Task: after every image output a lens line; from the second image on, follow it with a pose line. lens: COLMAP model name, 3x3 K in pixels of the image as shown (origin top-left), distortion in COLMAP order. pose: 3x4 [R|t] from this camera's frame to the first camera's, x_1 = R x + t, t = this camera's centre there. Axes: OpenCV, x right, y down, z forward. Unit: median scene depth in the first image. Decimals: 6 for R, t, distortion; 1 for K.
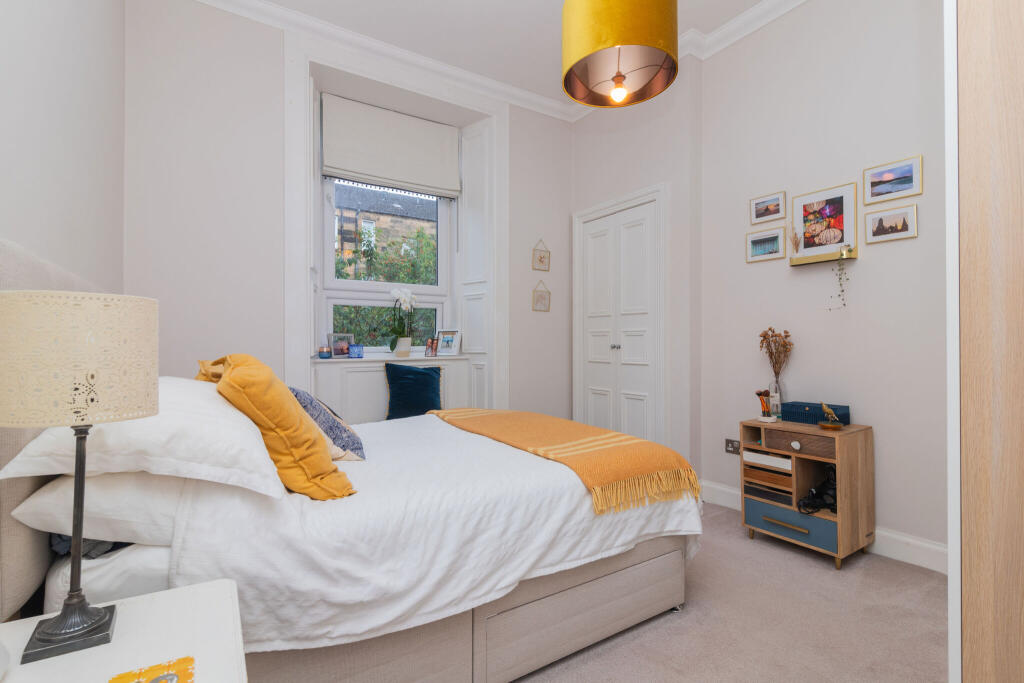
lens RADIAL K [[478.0, 0, 513.3], [0, 478.0, 341.0], [0, 0, 1]] dist [-0.000148, 0.000273]
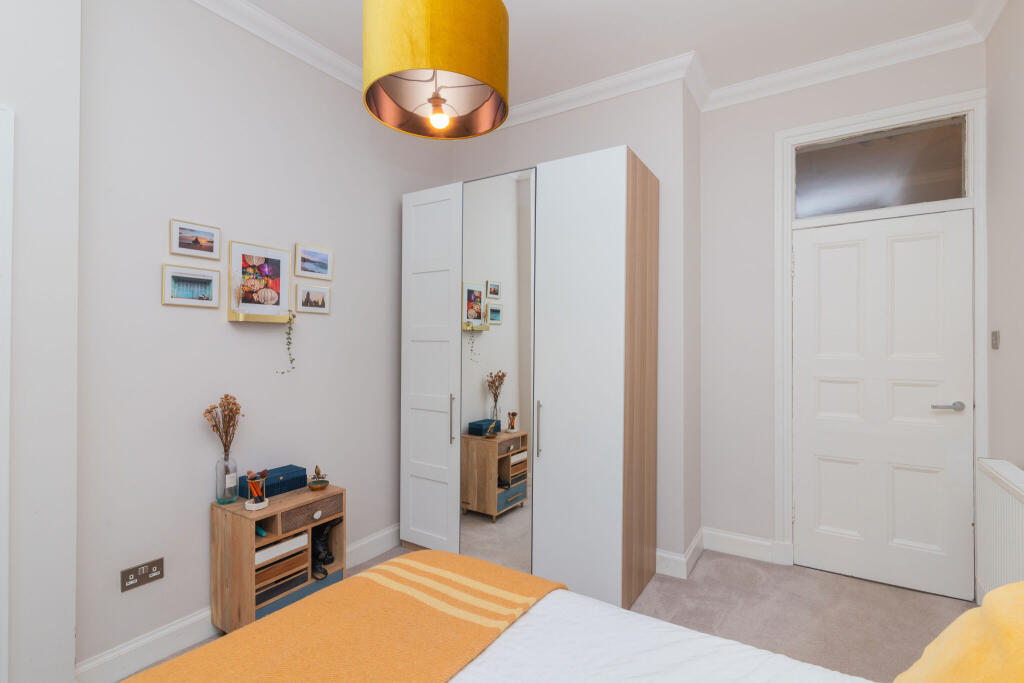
lens RADIAL K [[478.0, 0, 510.1], [0, 478.0, 340.5], [0, 0, 1]] dist [-0.000148, 0.000273]
pose [[-0.417971, 0.006174, 0.908439, -0.418406], [-0.004581, 0.999950, -0.008904, -0.118948], [-0.908449, -0.007883, -0.417922, 0.931008]]
